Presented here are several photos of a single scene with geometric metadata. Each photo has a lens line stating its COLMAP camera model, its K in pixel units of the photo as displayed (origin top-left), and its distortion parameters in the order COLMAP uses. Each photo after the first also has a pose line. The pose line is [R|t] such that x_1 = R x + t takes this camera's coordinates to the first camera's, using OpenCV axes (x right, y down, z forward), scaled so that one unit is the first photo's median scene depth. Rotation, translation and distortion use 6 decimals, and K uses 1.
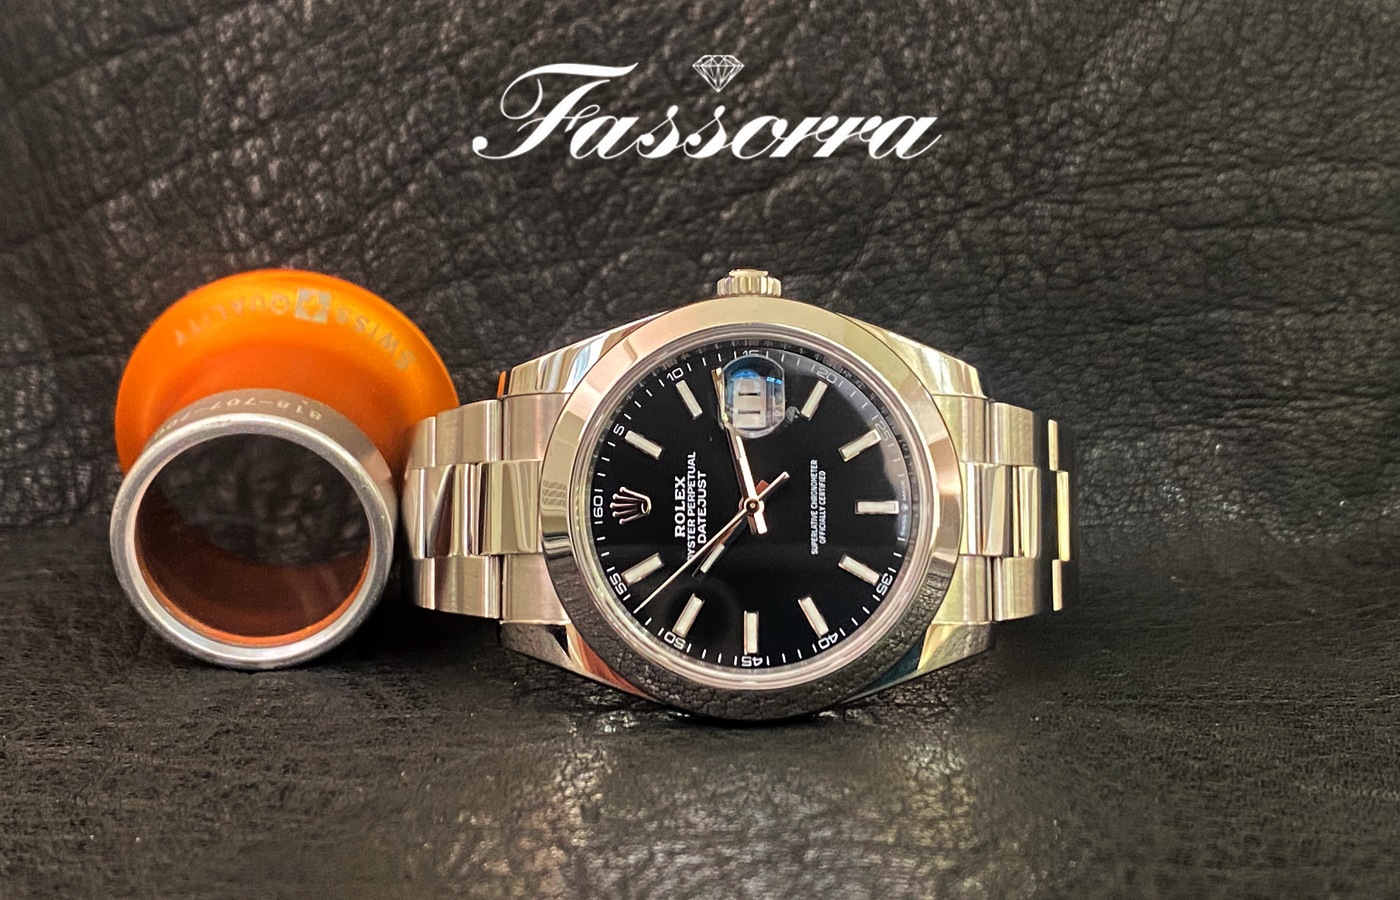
lens RADIAL K [[2195.3, 0, 700.0], [0, 2195.3, 450.0], [0, 0, 1]] dist [0.176312, -1.020896]
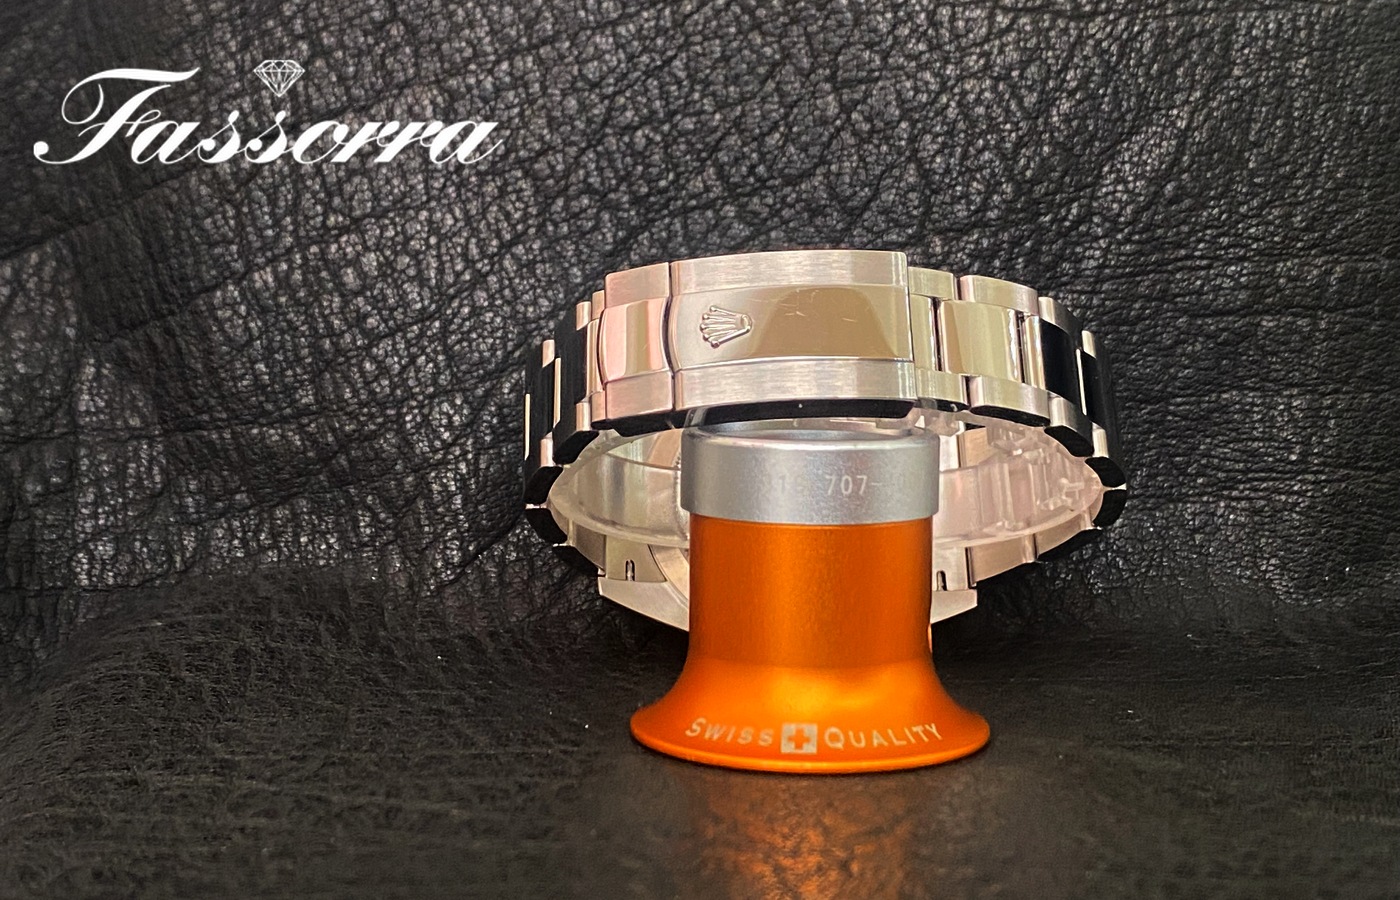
lens RADIAL K [[2228.5, 0, 696.8], [0, 2228.5, 421.2], [0, 0, 1]] dist [0.267391, -1.287915]
pose [[0.999846, 0.001447, -0.017492, -0.008195], [-0.002383, 0.998558, -0.053637, 0.011830], [0.017389, 0.053670, 0.998407, -0.110855]]
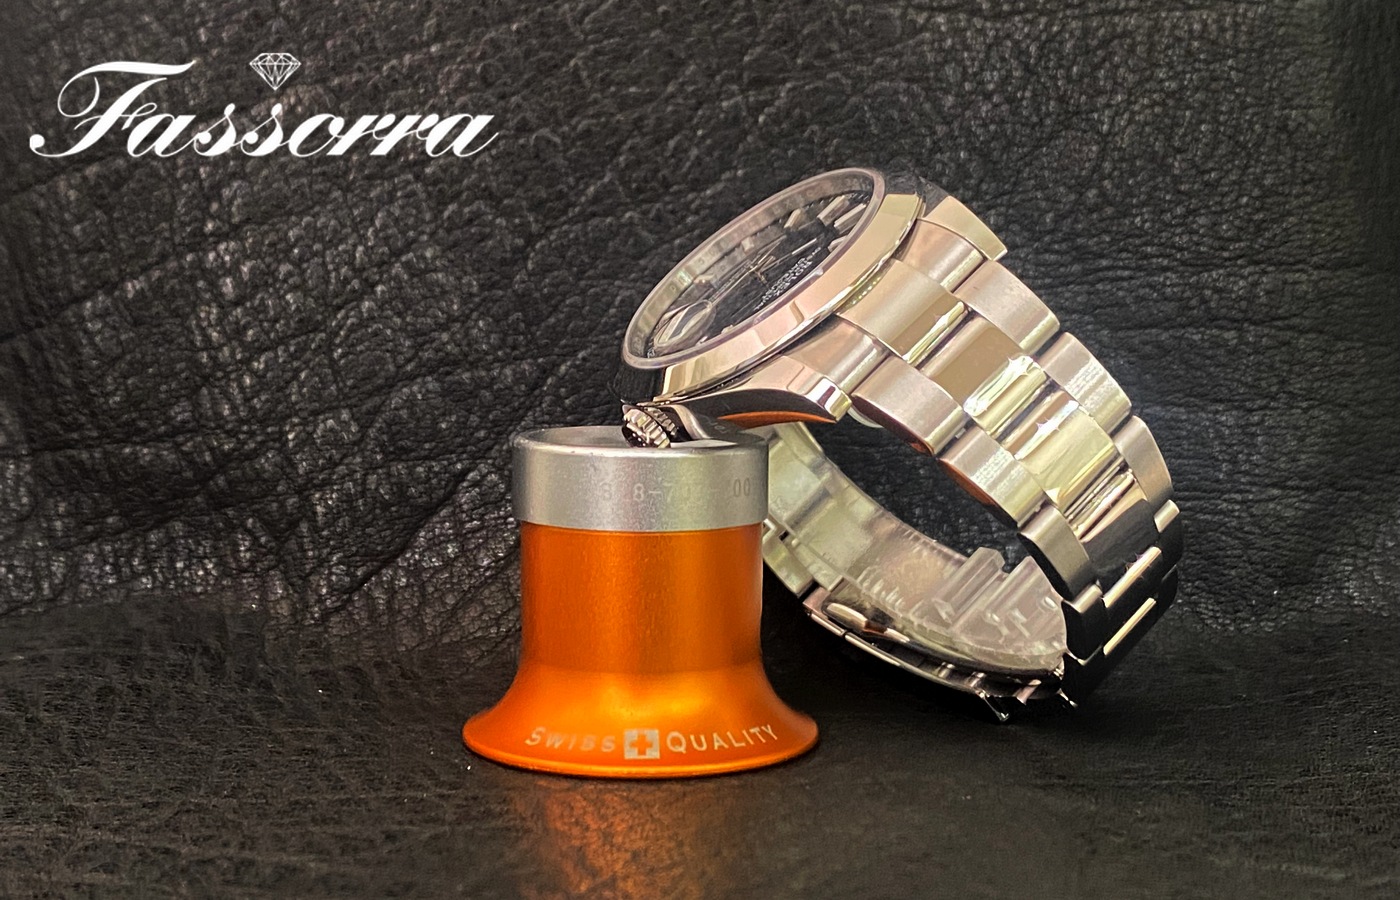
lens RADIAL K [[2198.5, 0, 711.6], [0, 2198.5, 428.3], [0, 0, 1]] dist [0.260899, -1.321871]
pose [[0.999971, 0.000392, 0.007547, 0.018635], [0.000019, 0.998524, -0.054305, 0.003733], [-0.007557, 0.054303, 0.998496, -0.042748]]
